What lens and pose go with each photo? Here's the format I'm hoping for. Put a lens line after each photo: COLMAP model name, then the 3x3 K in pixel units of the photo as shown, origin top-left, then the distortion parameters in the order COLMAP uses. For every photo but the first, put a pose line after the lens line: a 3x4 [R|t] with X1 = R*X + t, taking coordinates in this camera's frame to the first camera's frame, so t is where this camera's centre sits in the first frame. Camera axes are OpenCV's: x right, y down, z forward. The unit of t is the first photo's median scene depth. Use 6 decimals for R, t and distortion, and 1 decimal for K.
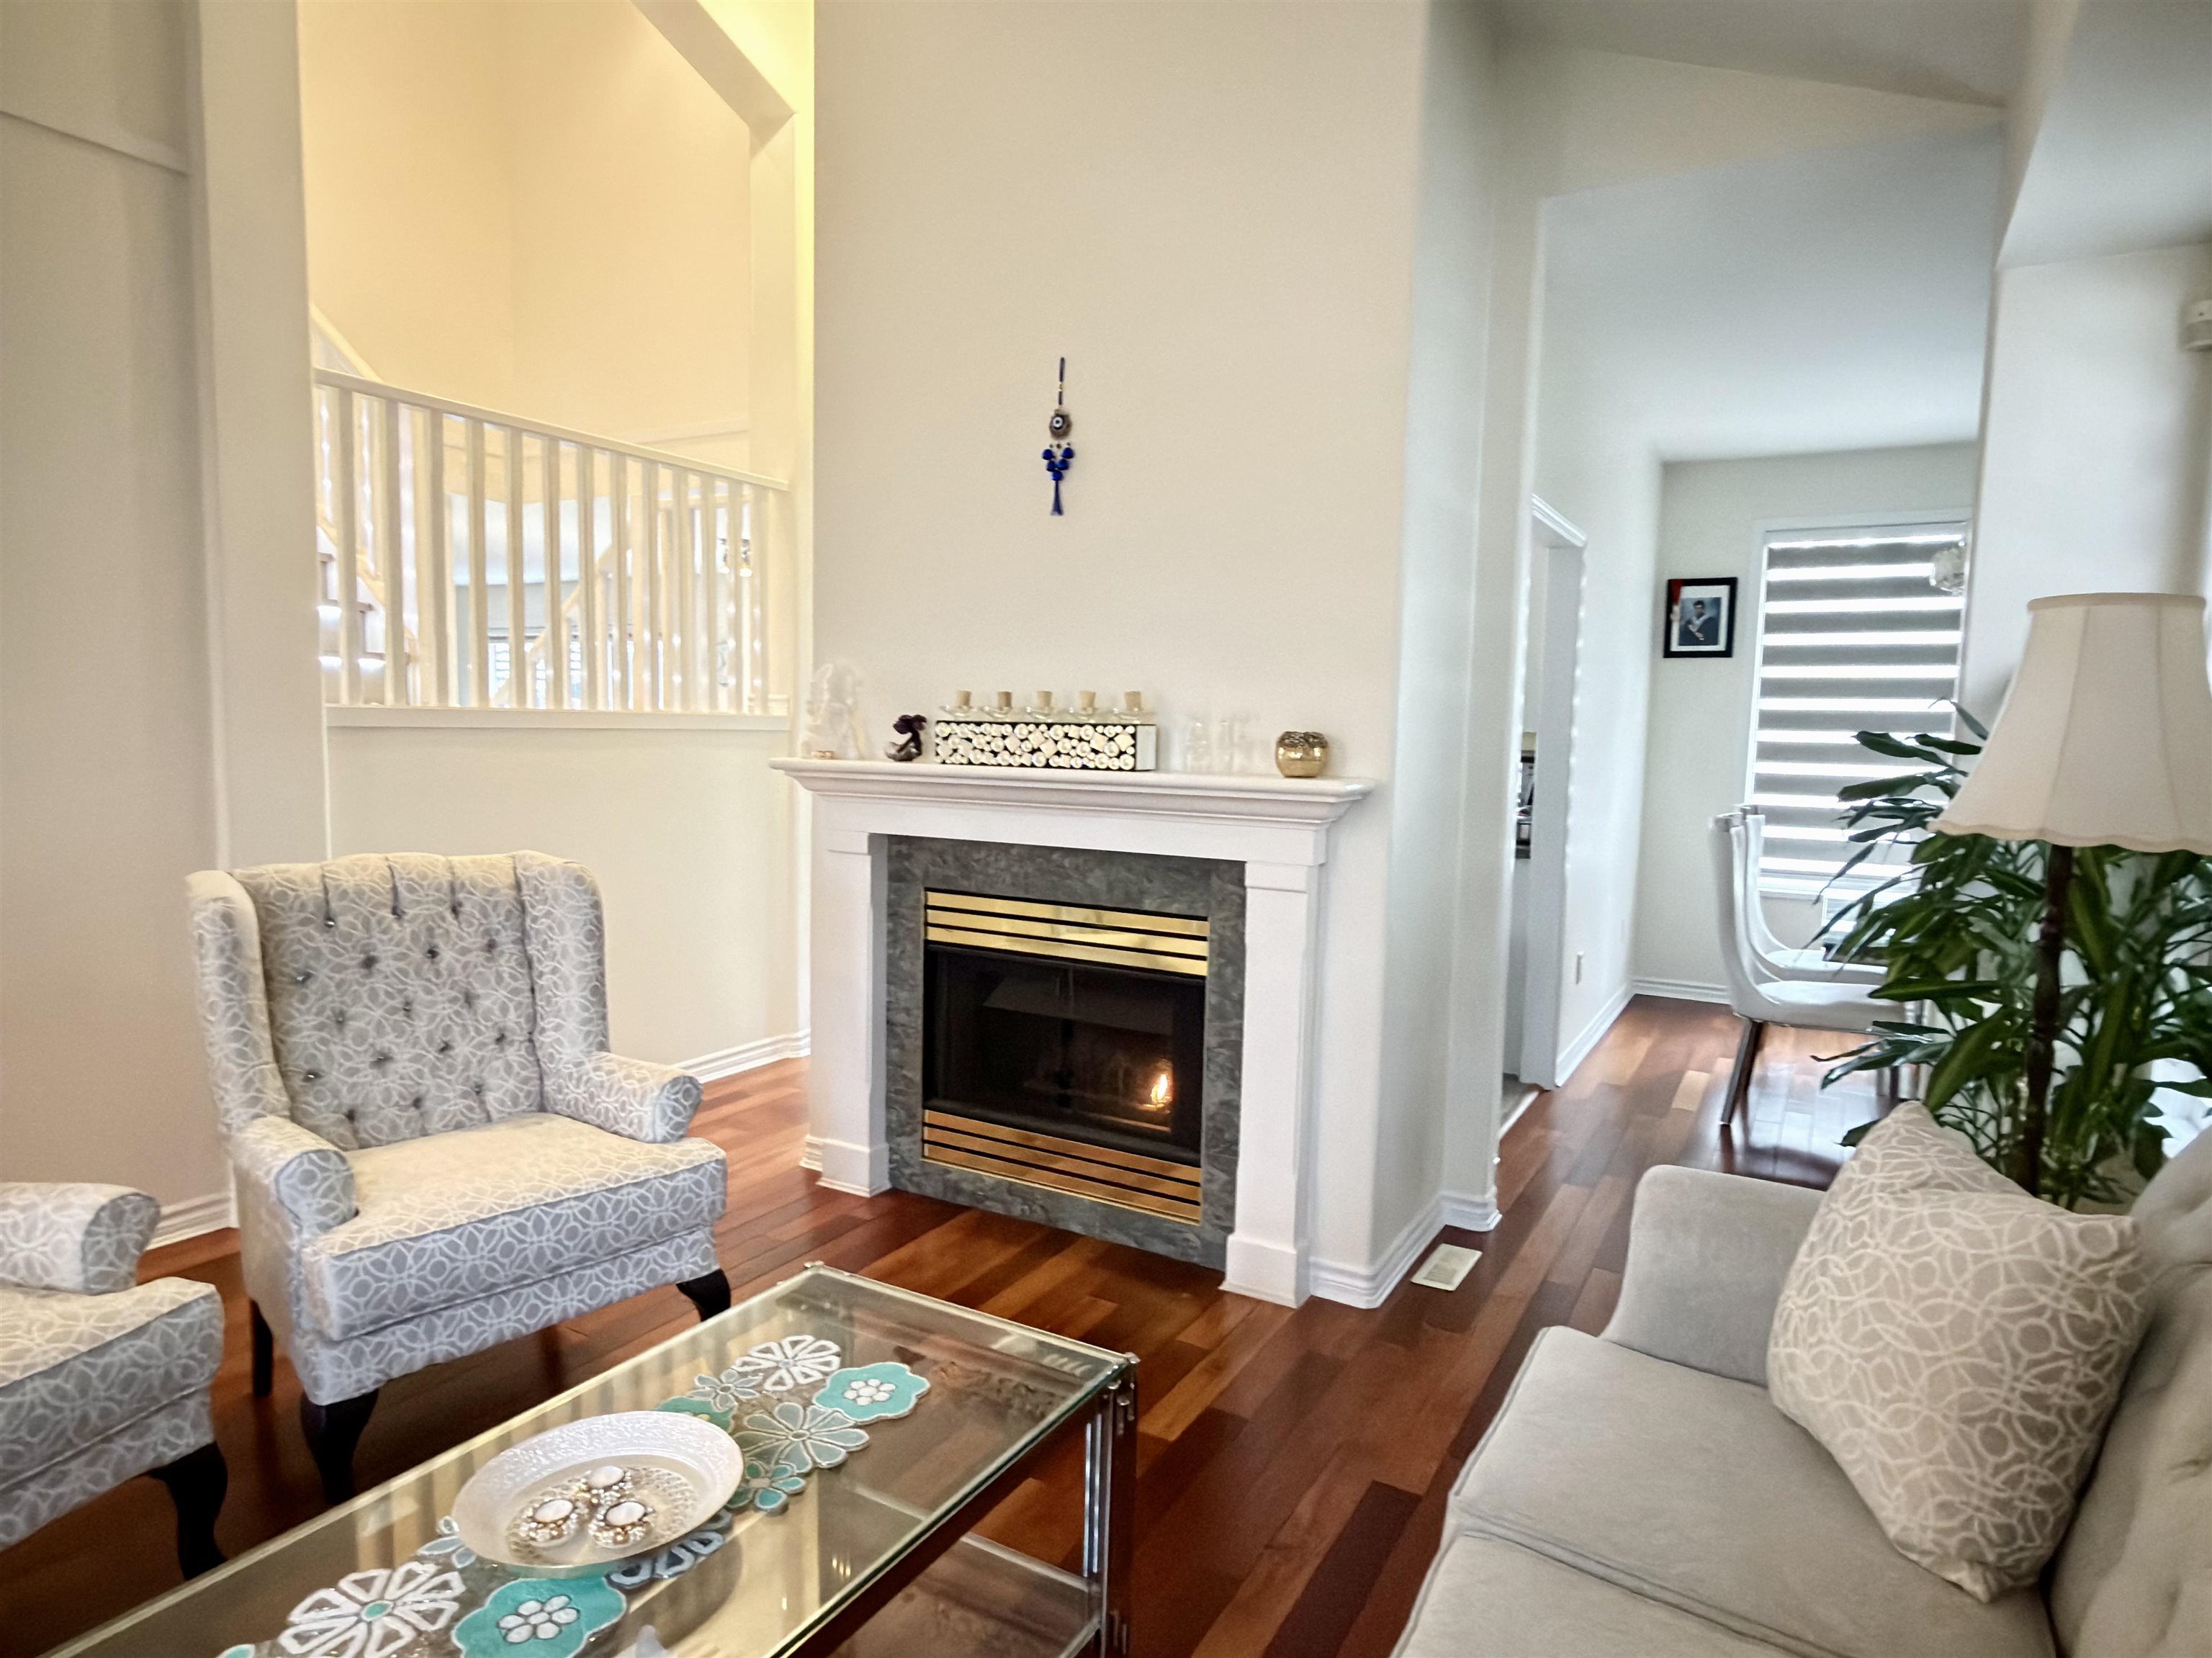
lens RADIAL K [[1277.3, 0, 1105.1], [0, 1277.3, 839.4], [0, 0, 1]] dist [-0.001723, -0.001040]
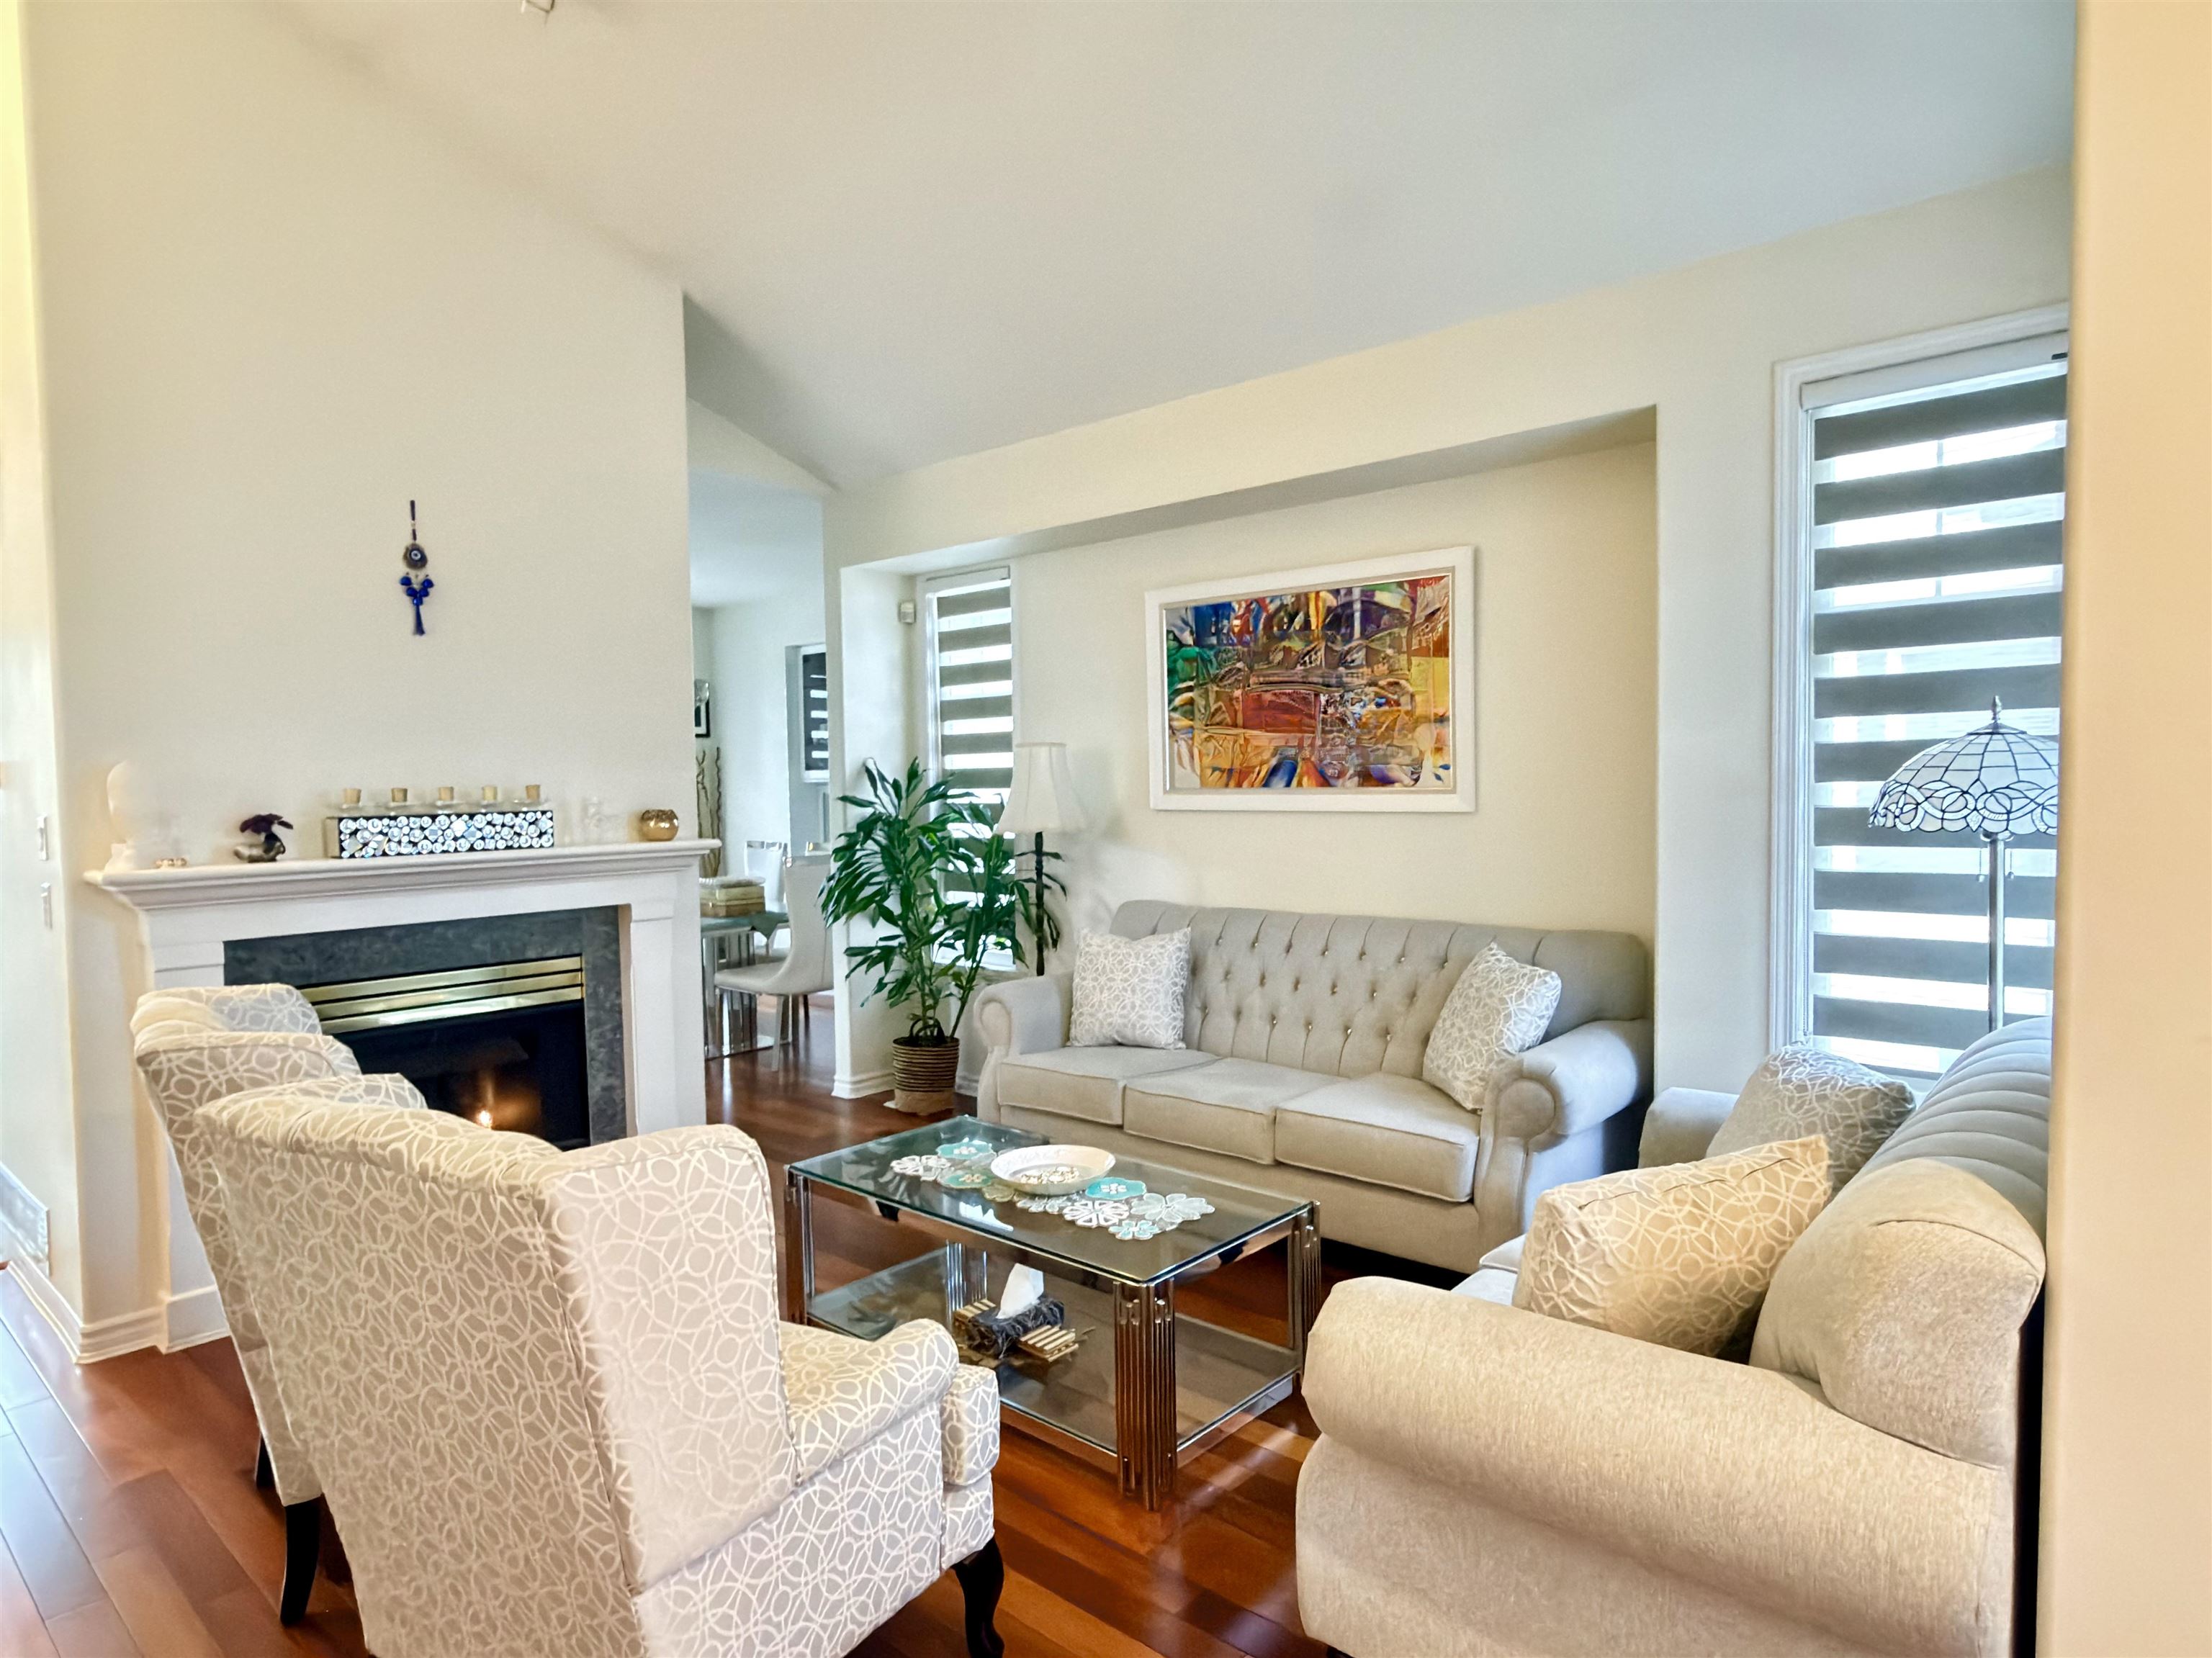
lens RADIAL K [[1277.3, 0, 1105.7], [0, 1277.3, 830.4], [0, 0, 1]] dist [-0.001723, -0.001040]
pose [[0.202644, -0.064815, 0.977105, -1.064790], [0.113428, 0.992644, 0.042322, -0.057913], [-0.972661, 0.102255, 0.208505, 0.179340]]
